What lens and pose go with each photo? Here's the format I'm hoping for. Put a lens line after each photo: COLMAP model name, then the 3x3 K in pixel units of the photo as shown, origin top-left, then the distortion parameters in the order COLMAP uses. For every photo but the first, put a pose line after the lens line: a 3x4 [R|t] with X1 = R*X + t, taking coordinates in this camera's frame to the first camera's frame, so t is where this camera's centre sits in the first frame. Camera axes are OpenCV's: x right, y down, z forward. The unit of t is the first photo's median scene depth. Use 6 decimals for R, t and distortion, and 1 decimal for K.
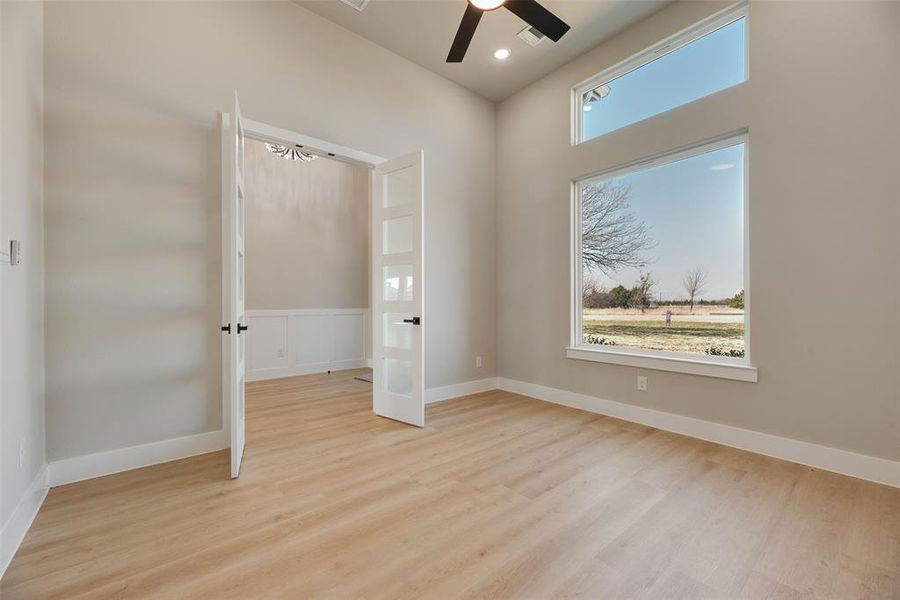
lens RADIAL K [[363.5, 0, 448.4], [0, 363.5, 303.3], [0, 0, 1]] dist [0.002907, 0.000213]
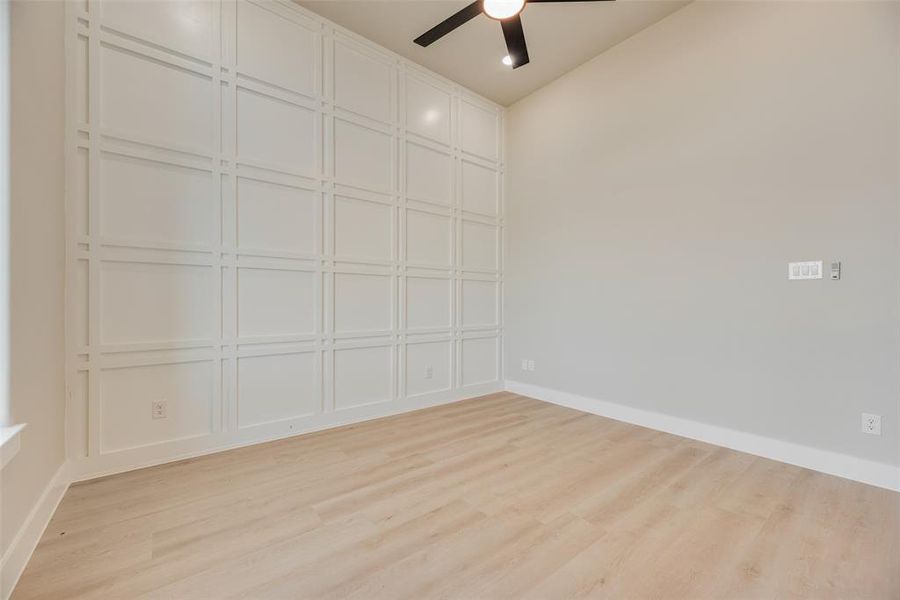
lens RADIAL K [[363.5, 0, 450.1], [0, 363.5, 300.3], [0, 0, 1]] dist [0.002907, 0.000213]
pose [[-0.999893, -0.003157, 0.014288, 0.231723], [-0.003199, 0.999991, -0.002897, -0.010875], [-0.014278, -0.002943, -0.999894, 1.913925]]
